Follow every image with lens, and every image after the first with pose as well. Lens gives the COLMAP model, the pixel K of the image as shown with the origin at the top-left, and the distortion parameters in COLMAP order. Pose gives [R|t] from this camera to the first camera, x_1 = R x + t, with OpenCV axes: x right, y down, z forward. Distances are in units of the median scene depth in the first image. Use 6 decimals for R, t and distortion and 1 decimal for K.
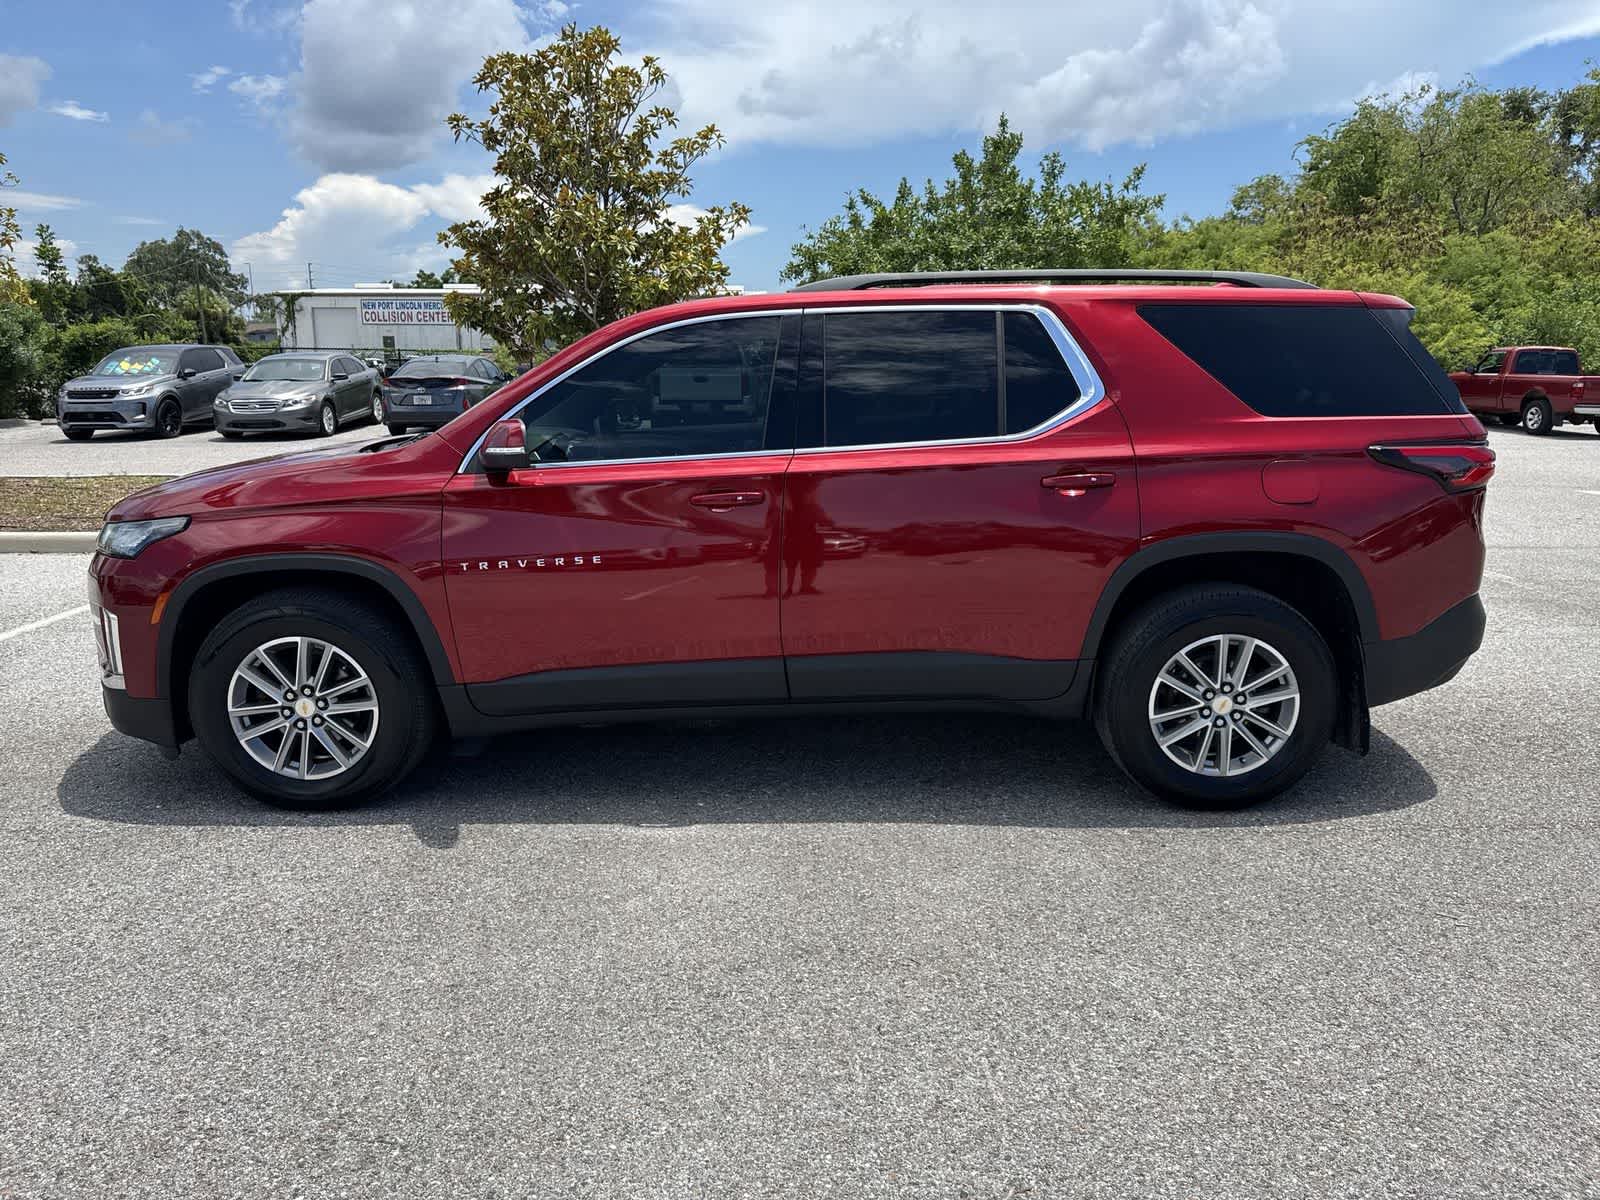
lens RADIAL K [[1133.6, 0, 813.1], [0, 1133.6, 597.1], [0, 0, 1]] dist [0.005349, -0.005401]
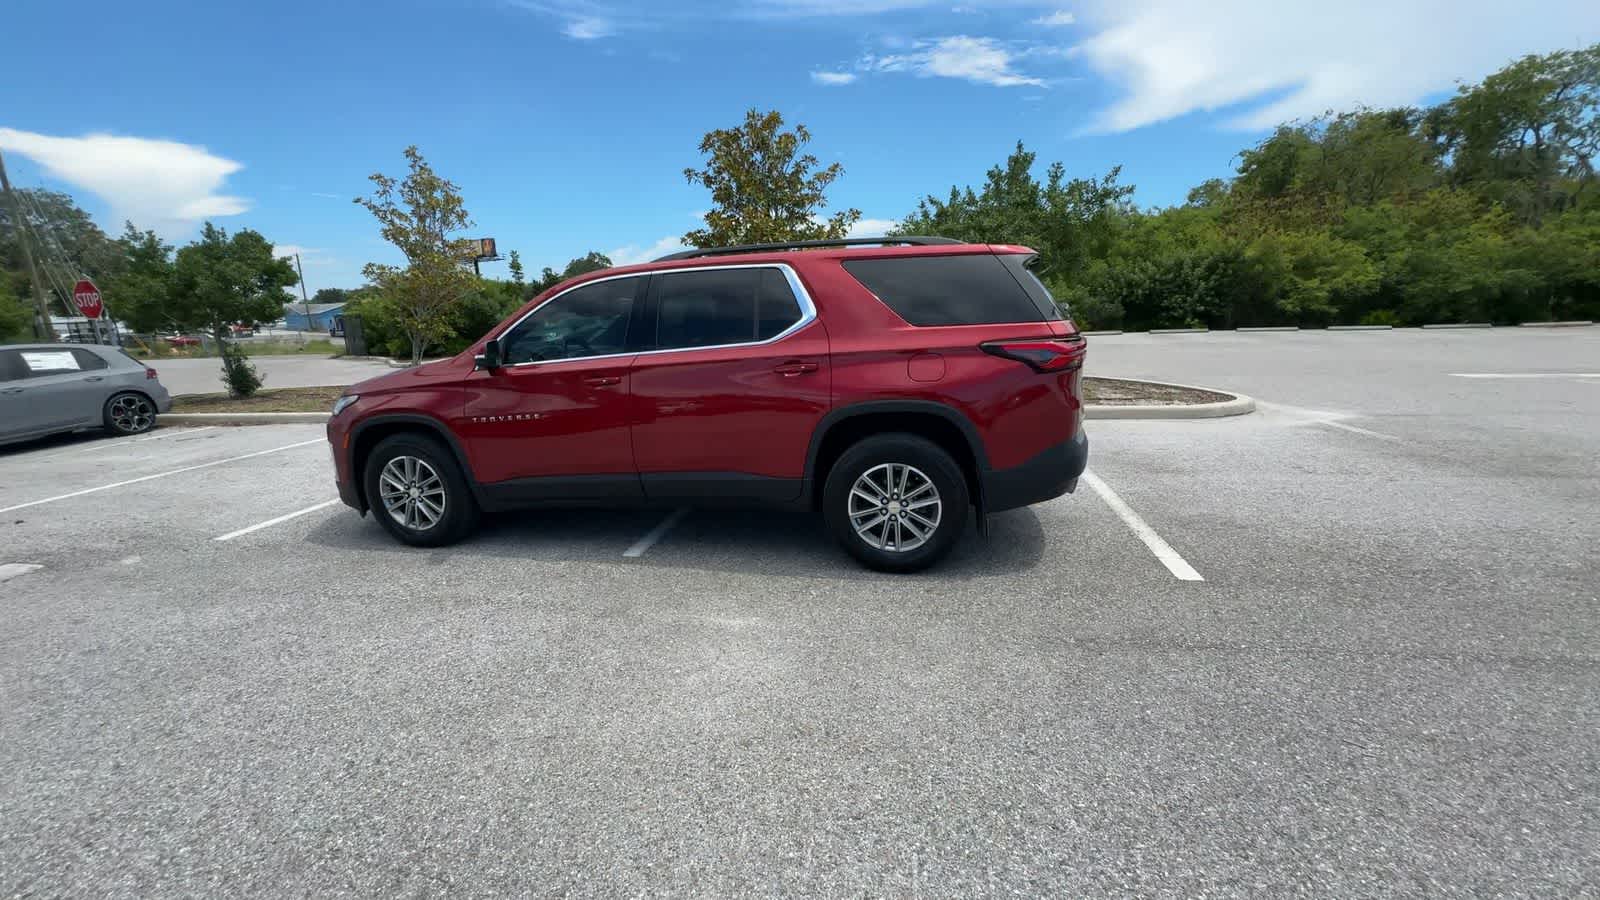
lens RADIAL K [[632.7, 0, 801.7], [0, 632.7, 446.8], [0, 0, 1]] dist [-0.001931, 0.000664]
pose [[0.981034, 0.003883, -0.193796, 0.040492], [-0.002581, 0.999972, 0.006966, -0.007498], [0.193817, -0.006334, 0.981017, 0.081320]]
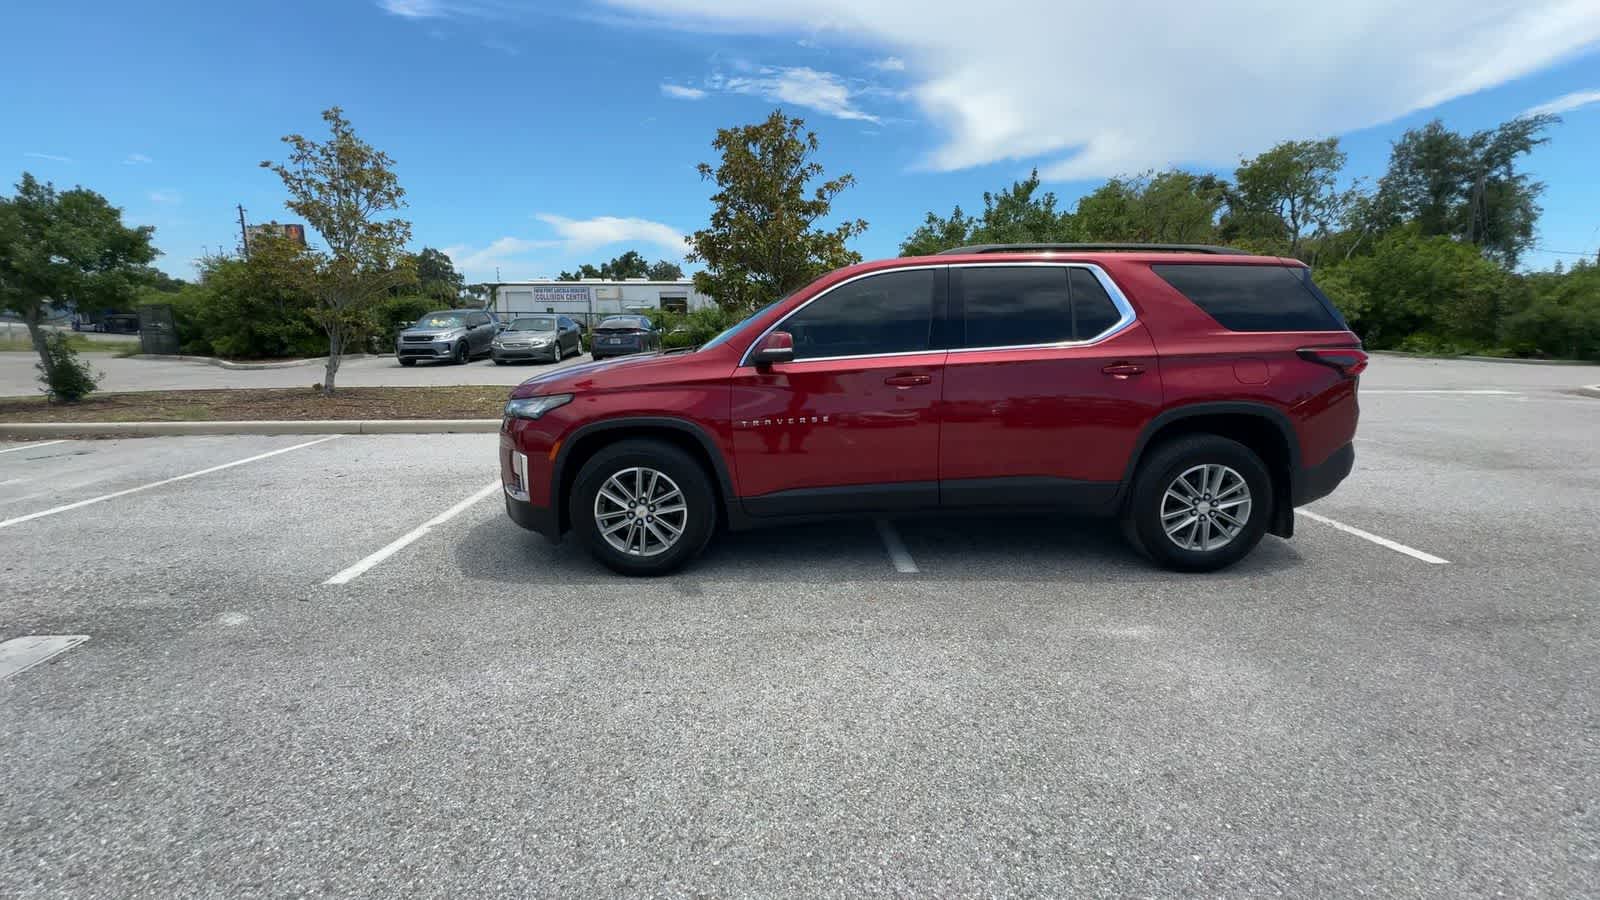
lens RADIAL K [[626.3, 0, 796.8], [0, 626.3, 442.1], [0, 0, 1]] dist [0.000045, 0.000253]
pose [[0.998940, -0.009858, 0.044962, -0.210722], [0.010660, 0.999788, -0.017618, -0.005016], [-0.044779, 0.018078, 0.998833, 0.090189]]
